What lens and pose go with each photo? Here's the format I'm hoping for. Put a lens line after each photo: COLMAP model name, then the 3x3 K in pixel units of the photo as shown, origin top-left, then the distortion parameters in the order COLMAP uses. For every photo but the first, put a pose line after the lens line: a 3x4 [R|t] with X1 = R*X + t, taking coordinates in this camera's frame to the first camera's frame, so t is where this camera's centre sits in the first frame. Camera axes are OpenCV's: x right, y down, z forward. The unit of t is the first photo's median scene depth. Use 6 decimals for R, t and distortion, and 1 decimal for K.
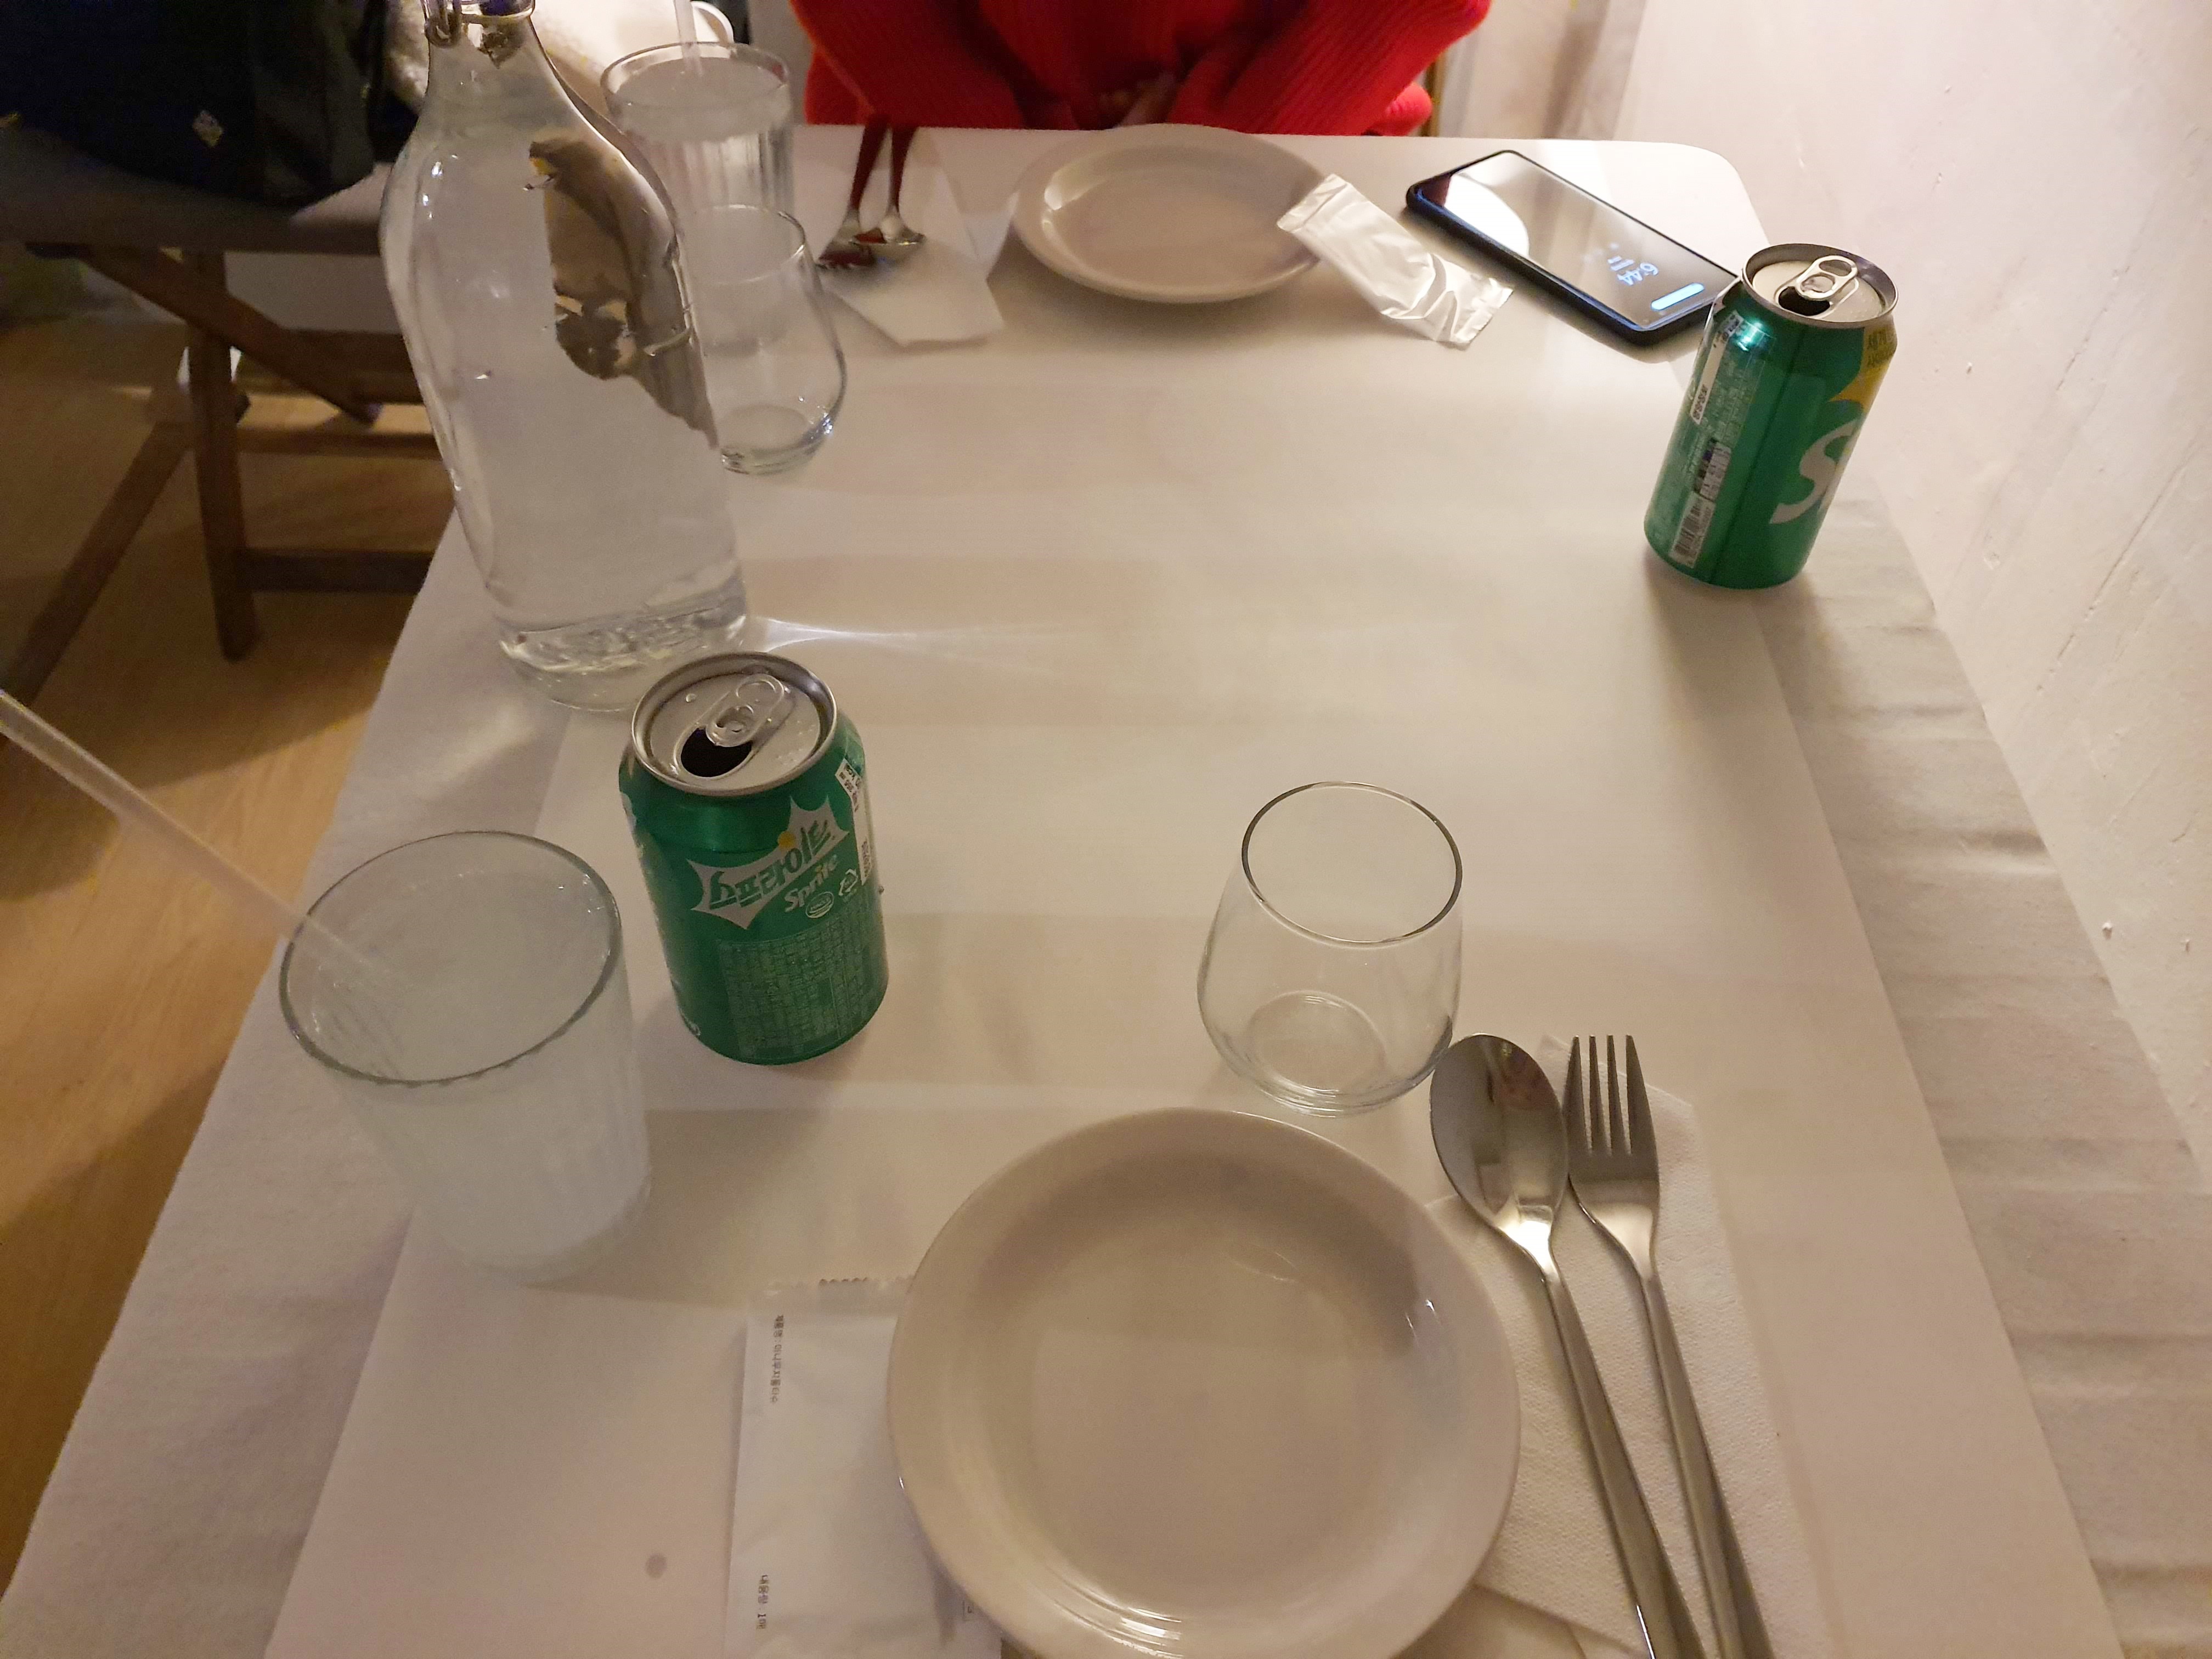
lens RADIAL K [[1728.0, 0, 1114.2], [0, 1728.0, 875.9], [0, 0, 1]] dist [-0.002259, 0.014419]
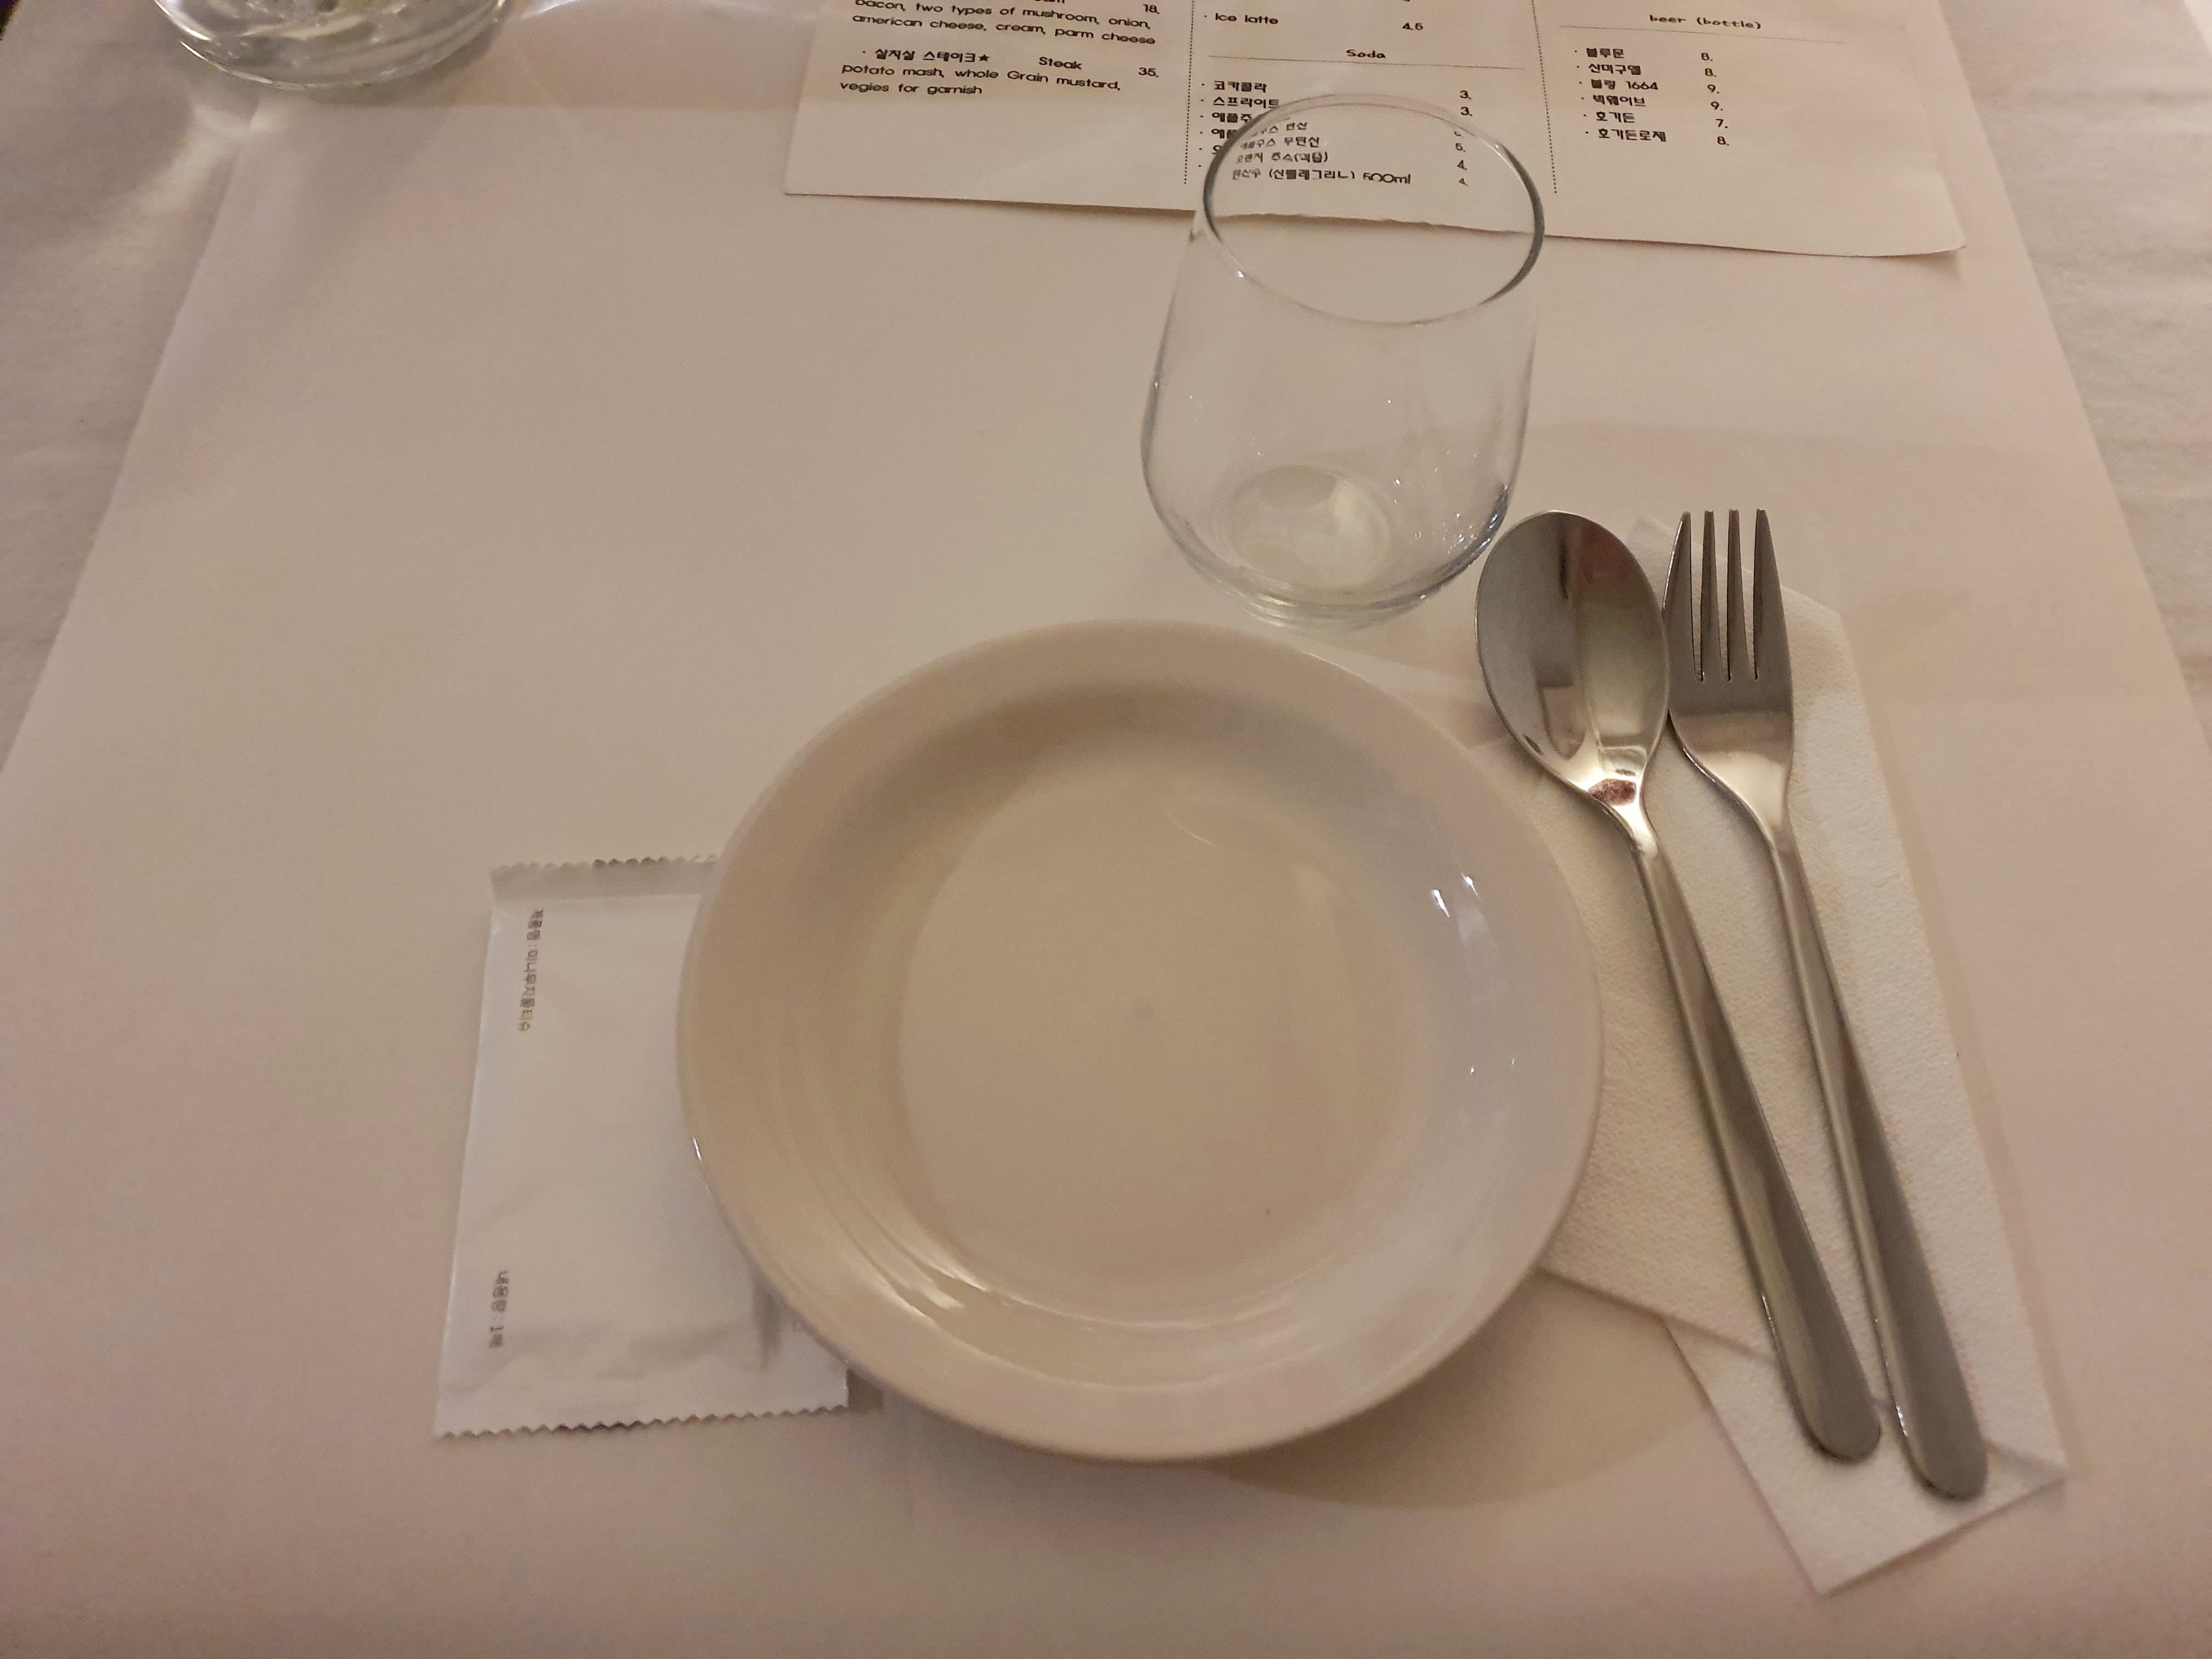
lens RADIAL K [[1728.0, 0, 1114.2], [0, 1728.0, 875.9], [0, 0, 1]] dist [-0.002259, 0.014419]
pose [[0.999907, -0.013587, 0.001460, 0.036096], [0.013005, 0.978947, 0.203701, 0.097968], [-0.004197, -0.203663, 0.979032, 0.308934]]
